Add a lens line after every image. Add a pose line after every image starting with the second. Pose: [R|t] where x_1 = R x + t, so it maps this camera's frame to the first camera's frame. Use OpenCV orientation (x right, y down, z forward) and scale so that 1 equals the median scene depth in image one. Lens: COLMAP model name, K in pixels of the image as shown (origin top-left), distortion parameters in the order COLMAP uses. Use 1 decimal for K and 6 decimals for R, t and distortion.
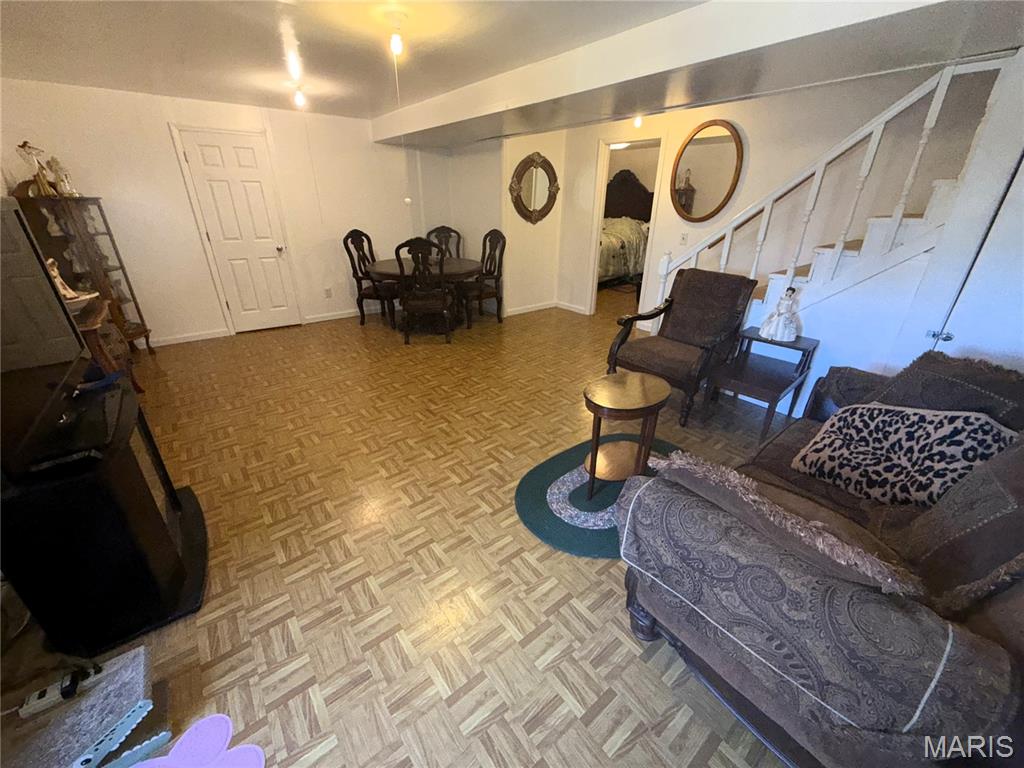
lens RADIAL K [[409.3, 0, 512.0], [0, 409.3, 384.0], [0, 0, 1]] dist [0.000089, 0.000002]
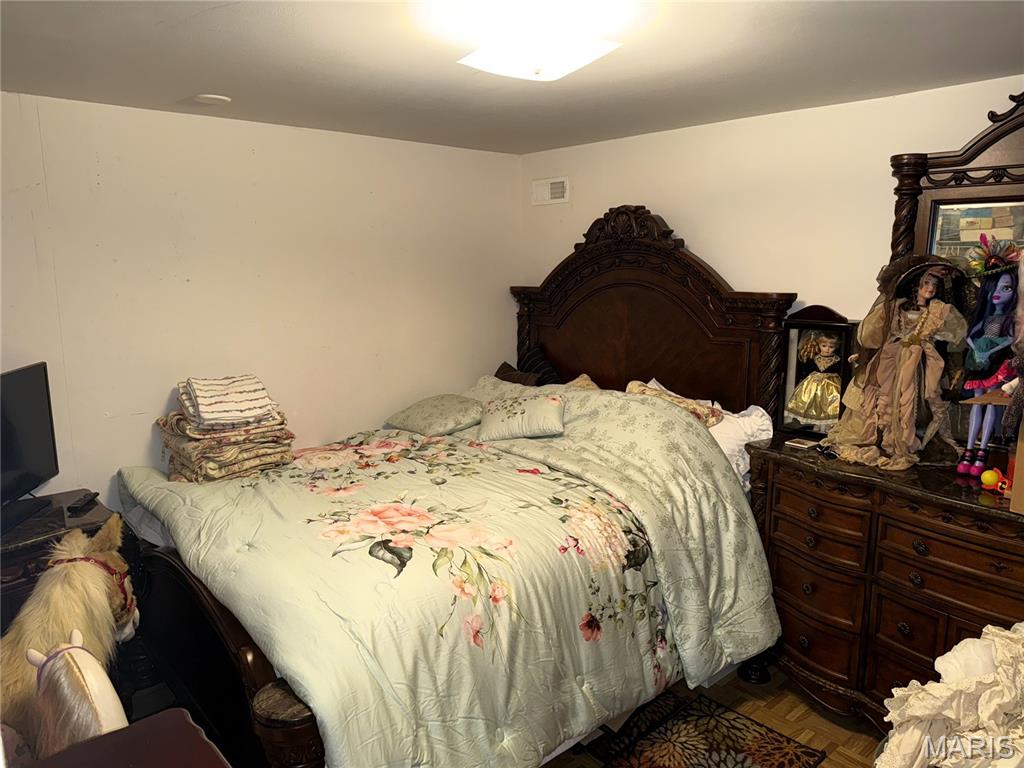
lens RADIAL K [[710.2, 0, 518.9], [0, 710.2, 386.1], [0, 0, 1]] dist [0.112859, -0.201086]
pose [[0.997803, -0.016898, 0.064059, 0.188557], [0.032657, 0.966741, -0.253662, -0.321153], [-0.057642, 0.255197, 0.965169, 0.635543]]
